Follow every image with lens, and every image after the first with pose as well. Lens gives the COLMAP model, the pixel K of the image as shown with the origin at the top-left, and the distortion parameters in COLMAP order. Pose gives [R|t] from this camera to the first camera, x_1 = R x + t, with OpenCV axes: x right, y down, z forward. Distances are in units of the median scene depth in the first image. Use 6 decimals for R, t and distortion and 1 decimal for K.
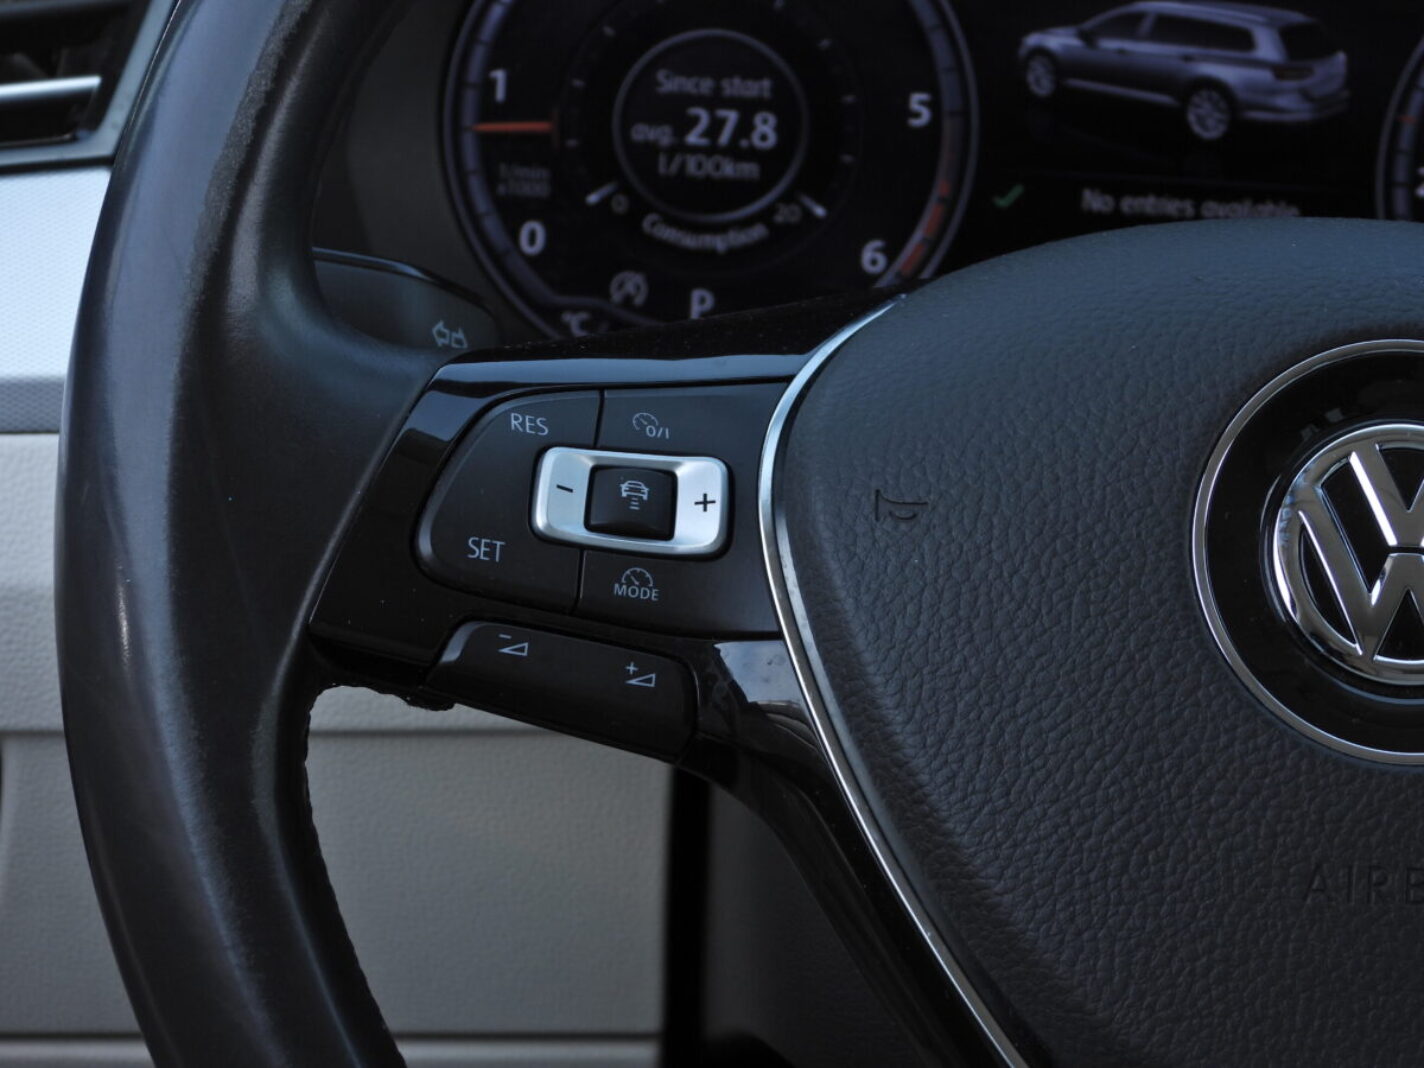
lens RADIAL K [[4876.9, 0, 712.0], [0, 4876.9, 534.0], [0, 0, 1]] dist [-0.206816, 0.110969]
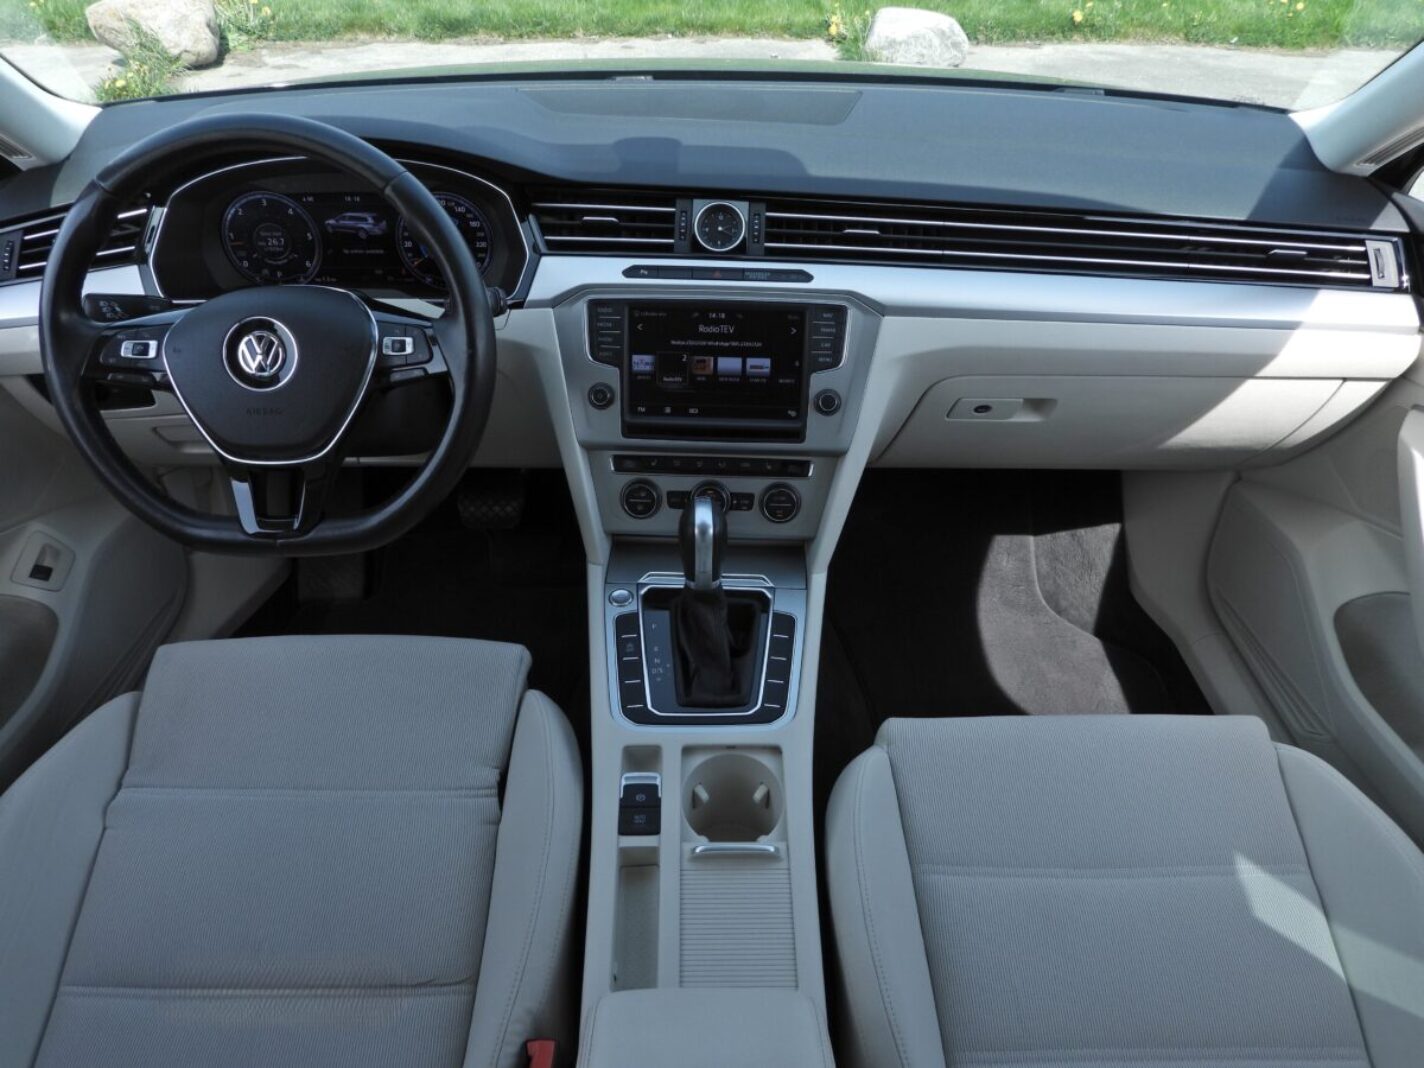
lens RADIAL K [[1024.5, 0, 712.0], [0, 1024.5, 534.0], [0, 0, 1]] dist [-0.013840, 0.007813]
pose [[0.998536, -0.041047, -0.035232, 0.517902], [0.050077, 0.947735, 0.315104, -0.109083], [0.020456, -0.316407, 0.948403, -0.176811]]
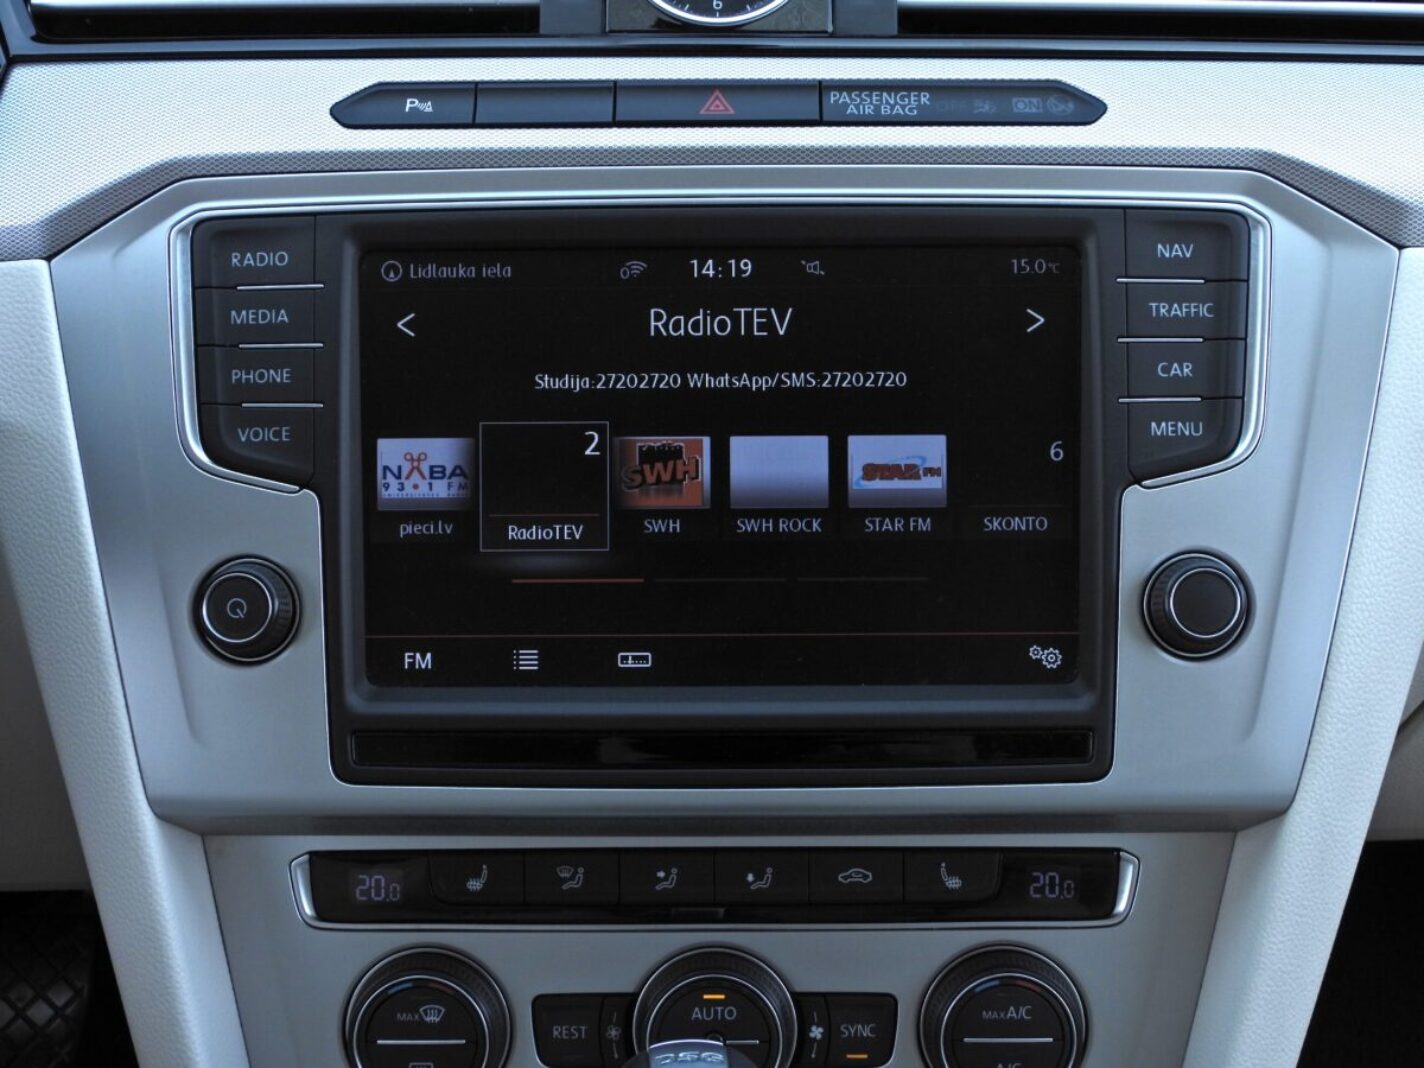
lens RADIAL K [[2174.0, 0, 712.0], [0, 2174.0, 534.0], [0, 0, 1]] dist [-0.038586, -0.095468]
pose [[0.996956, -0.077576, -0.007846, 0.491558], [0.077943, 0.988804, 0.127248, 0.009218], [-0.002114, -0.127472, 0.991840, 0.355438]]
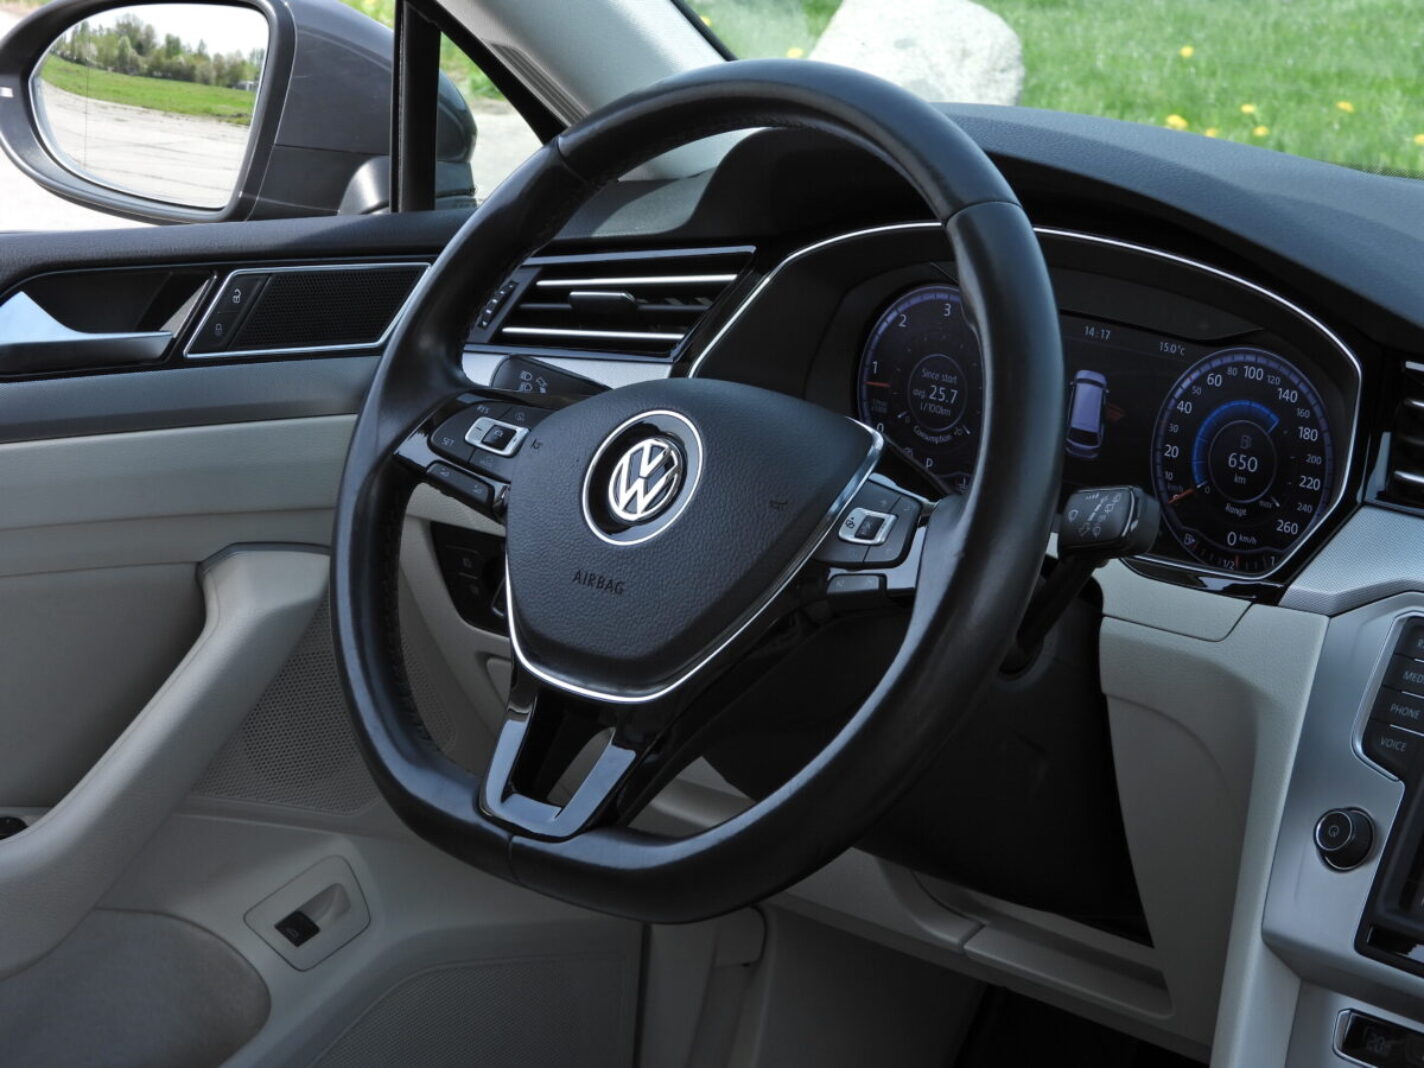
lens RADIAL K [[3663.0, 0, 712.0], [0, 3663.0, 534.0], [0, 0, 1]] dist [-0.017666, 0.067207]
pose [[0.705098, 0.137353, -0.695680, 1.237468], [-0.217058, 0.975776, -0.027342, 0.063597], [0.675073, 0.170282, 0.717831, -0.416065]]
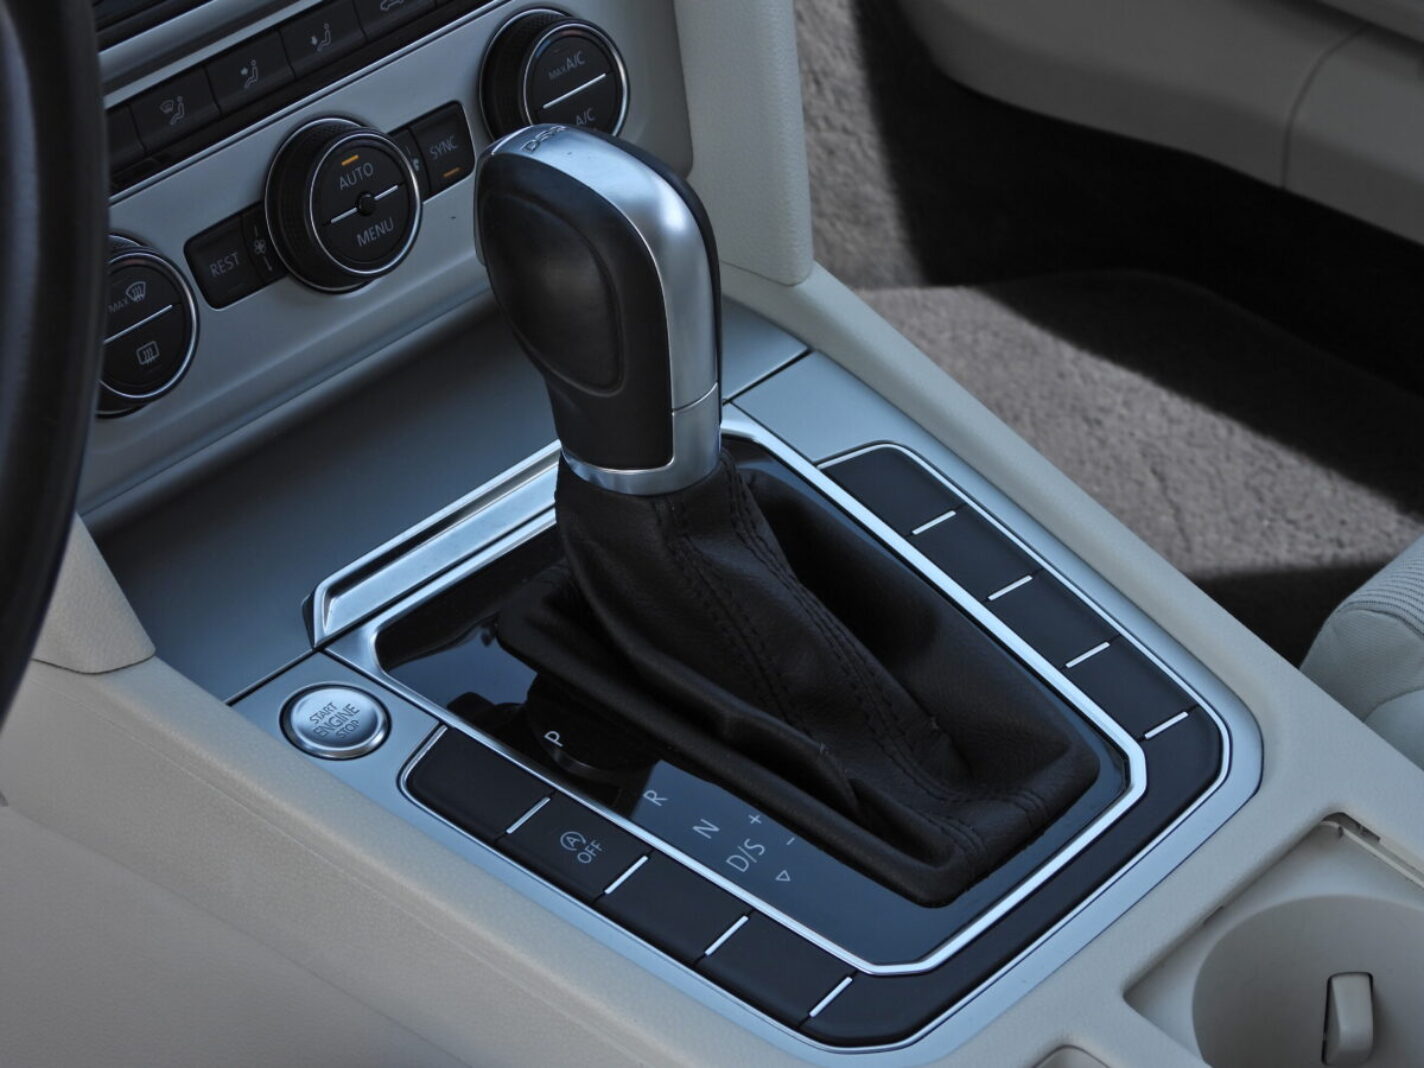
lens RADIAL K [[4876.9, 0, 712.0], [0, 4876.9, 534.0], [0, 0, 1]] dist [-0.206816, 0.110969]
pose [[0.653765, -0.489667, 0.576903, -0.220879], [0.263852, 0.862063, 0.432701, -0.227409], [-0.709206, -0.130668, 0.692786, -0.030752]]
